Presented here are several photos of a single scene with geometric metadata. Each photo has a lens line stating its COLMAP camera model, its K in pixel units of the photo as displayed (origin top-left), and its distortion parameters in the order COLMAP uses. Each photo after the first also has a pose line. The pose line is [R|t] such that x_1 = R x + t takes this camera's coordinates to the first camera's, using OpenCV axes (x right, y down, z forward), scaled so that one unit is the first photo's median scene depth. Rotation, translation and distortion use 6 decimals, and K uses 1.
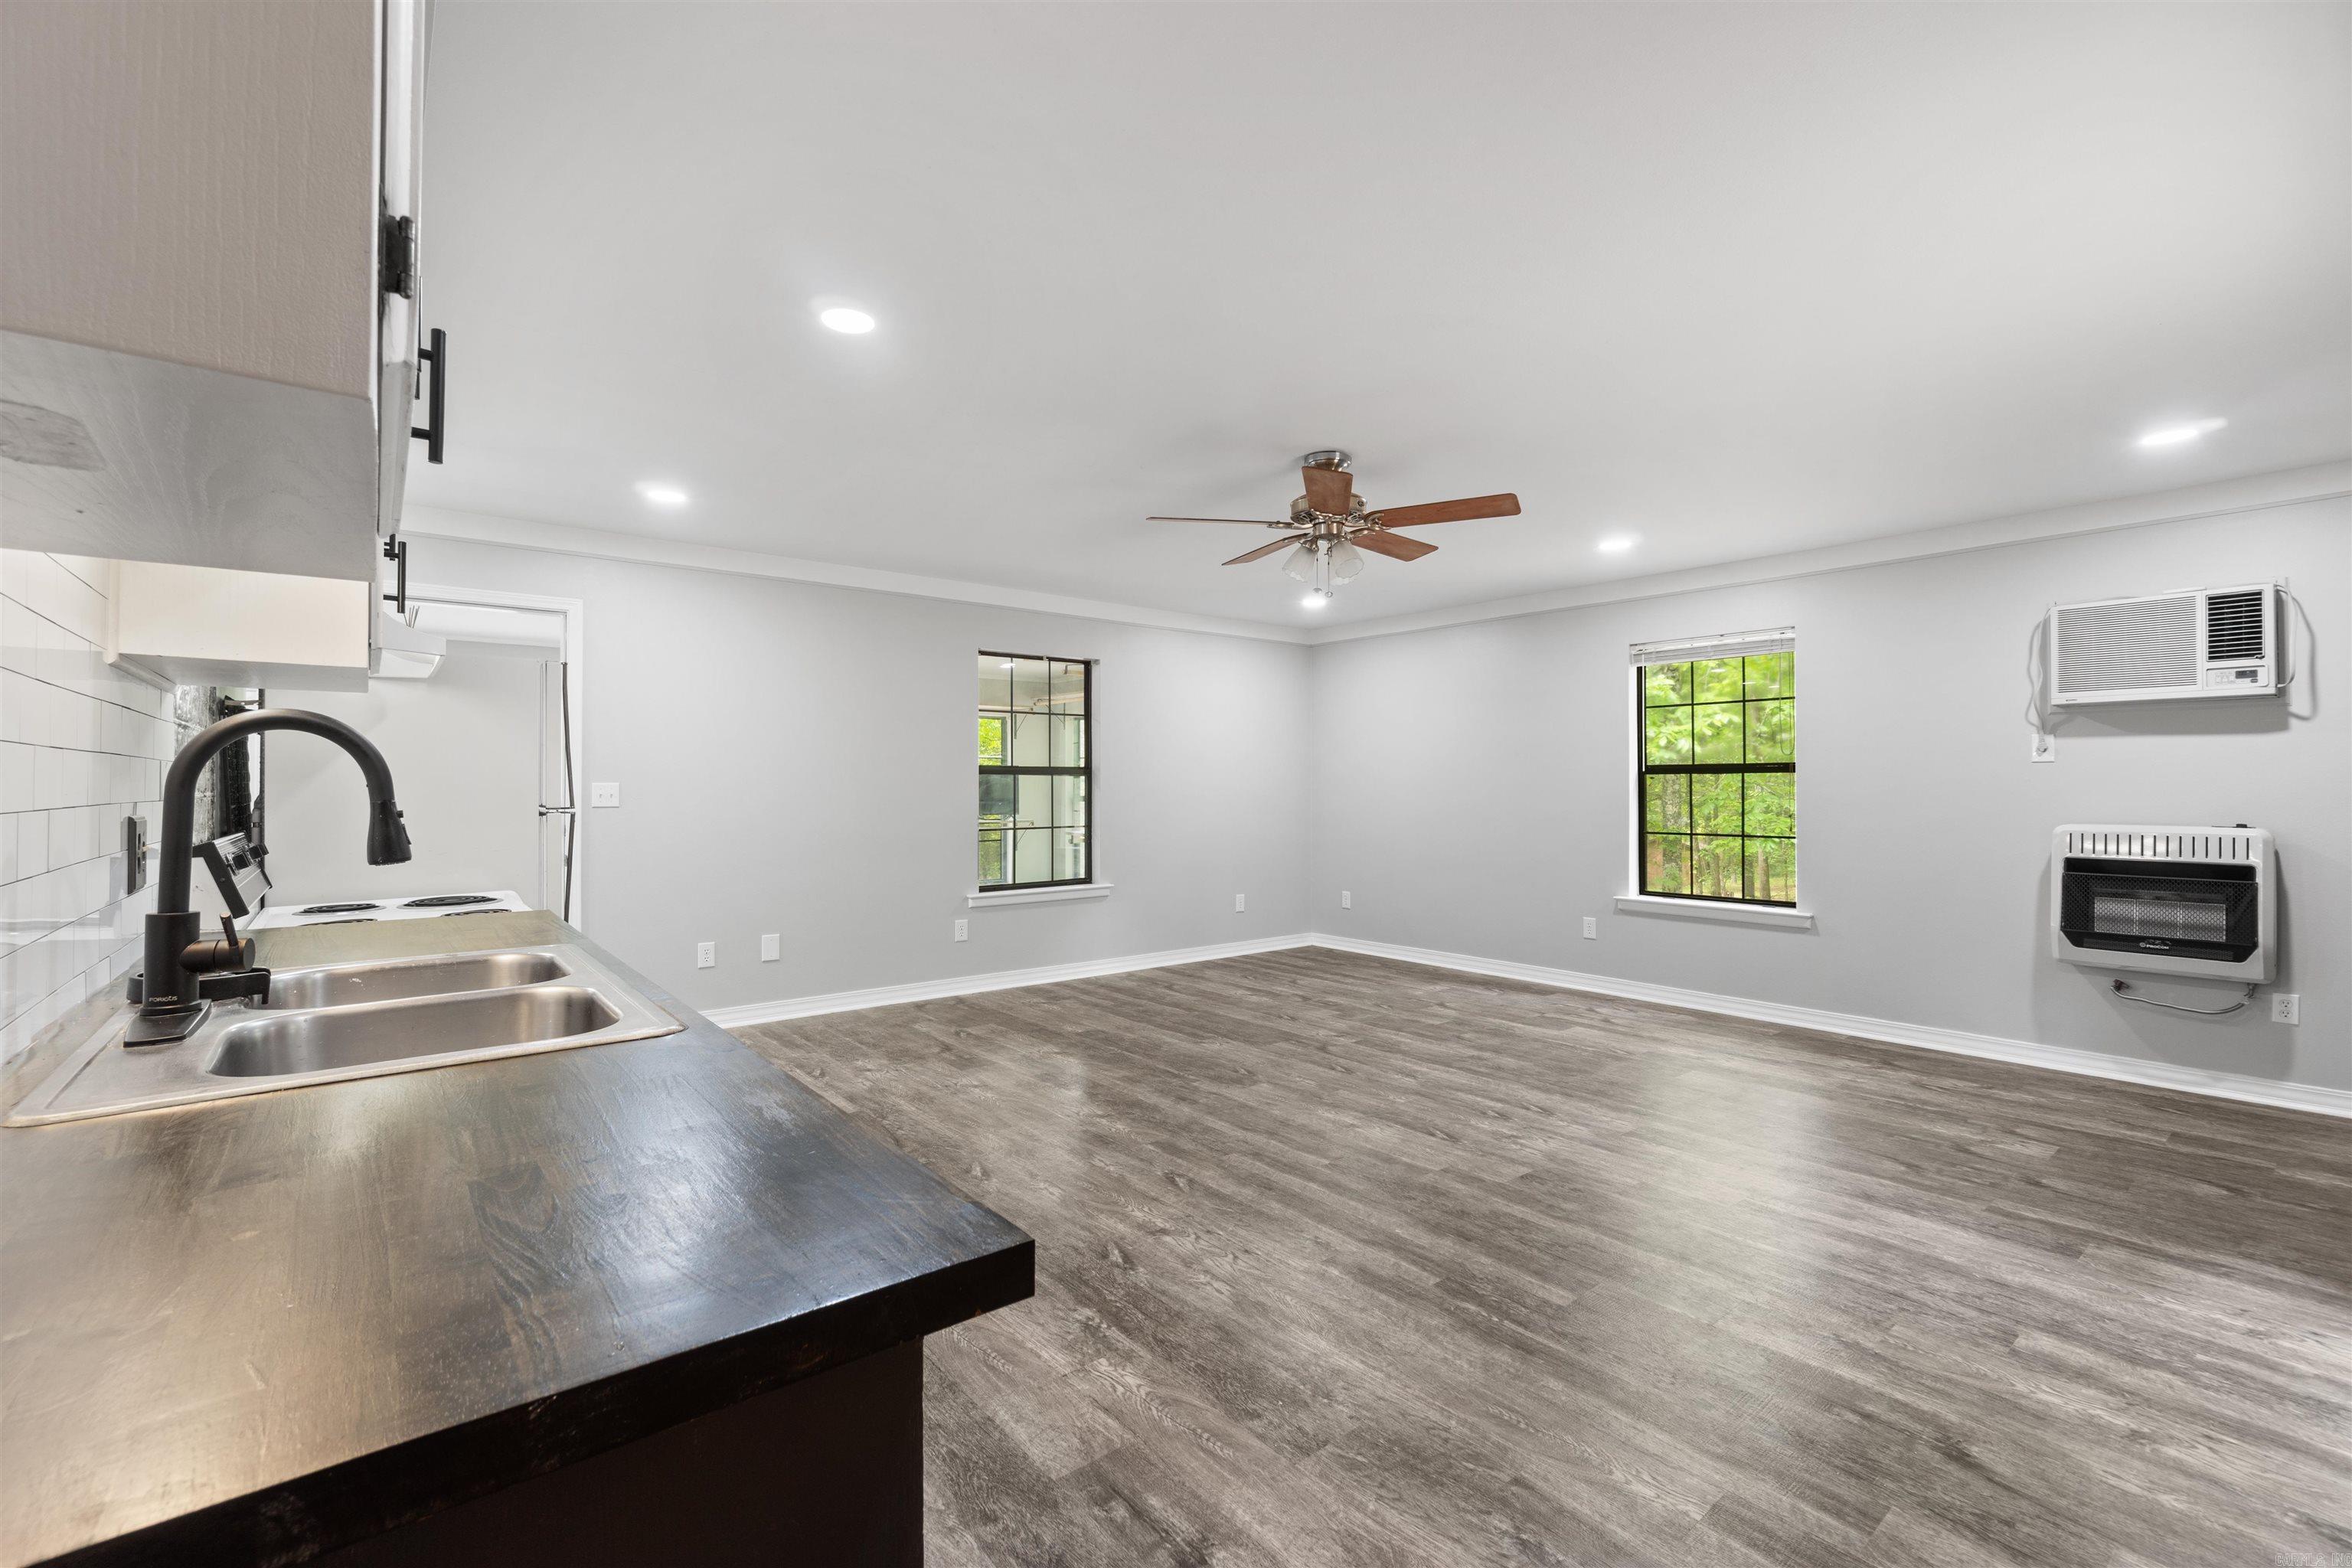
lens RADIAL K [[1010.2, 0, 1183.5], [0, 1010.2, 775.8], [0, 0, 1]] dist [-0.004526, 0.001632]
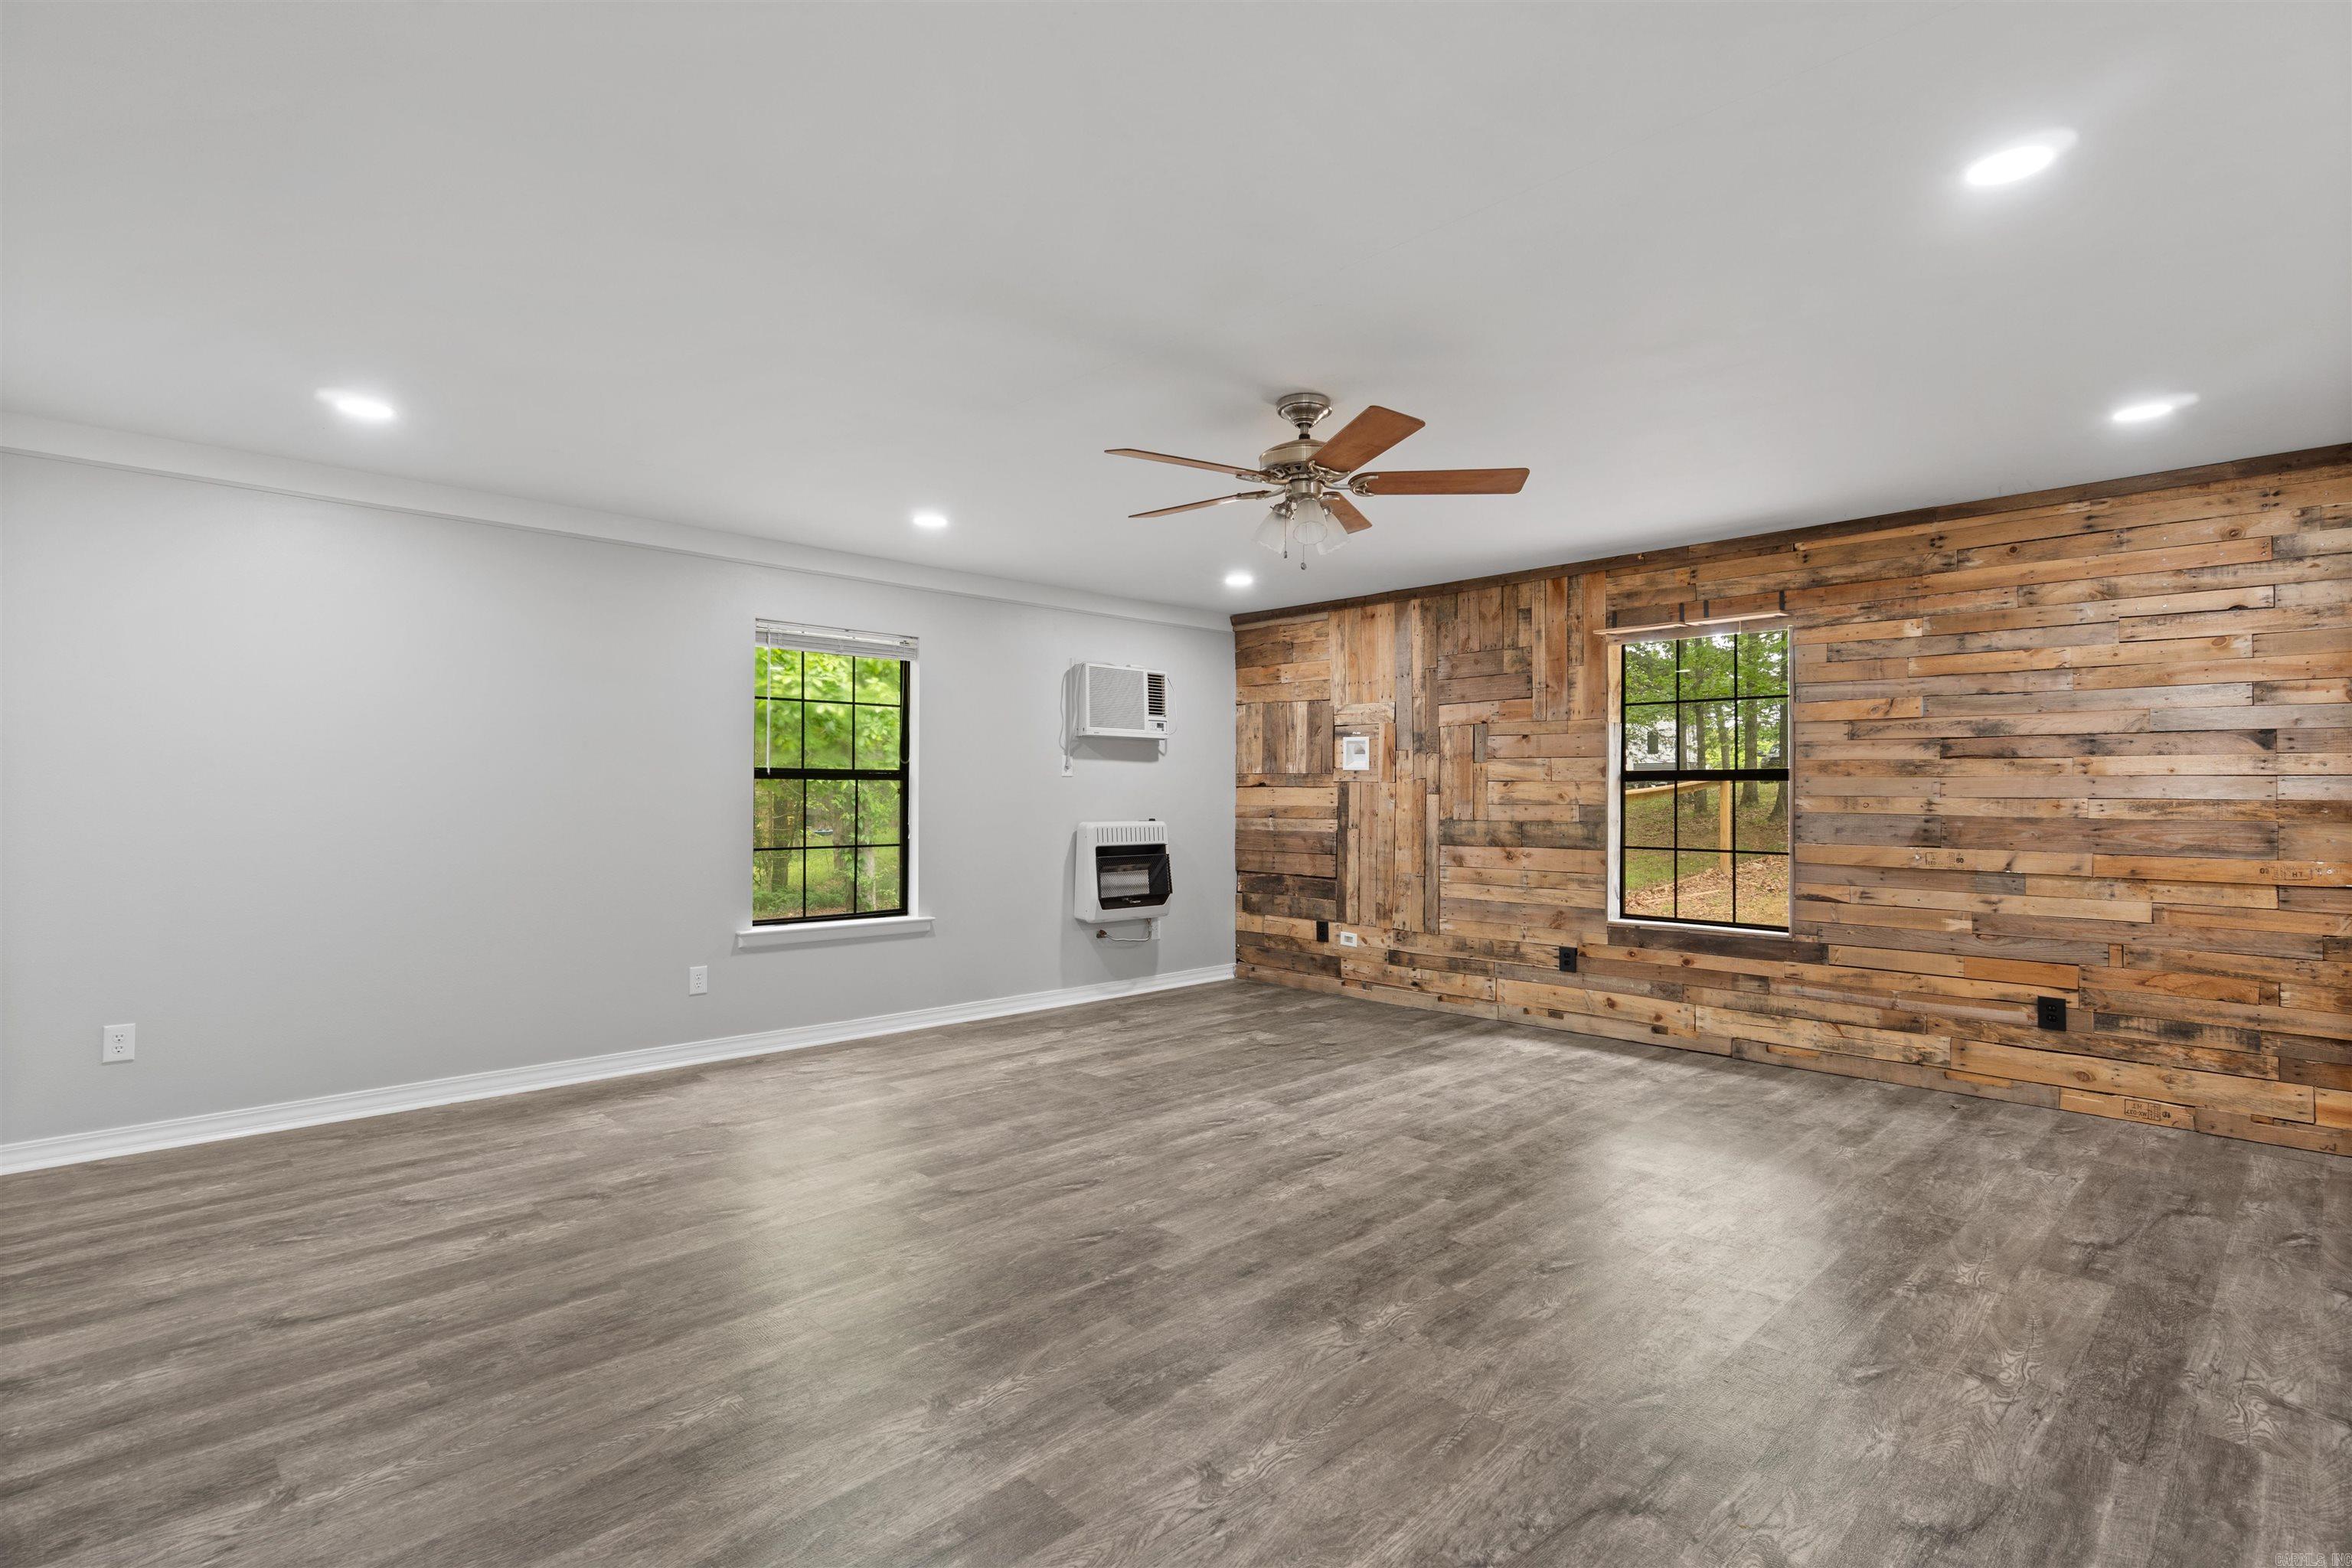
lens RADIAL K [[1112.5, 0, 1179.7], [0, 1112.5, 780.2], [0, 0, 1]] dist [-0.008440, 0.002931]
pose [[-0.074492, 0.014074, 0.997122, -0.839858], [-0.013516, 0.999794, -0.015122, 0.015324], [-0.997130, -0.014604, -0.074286, 1.286750]]
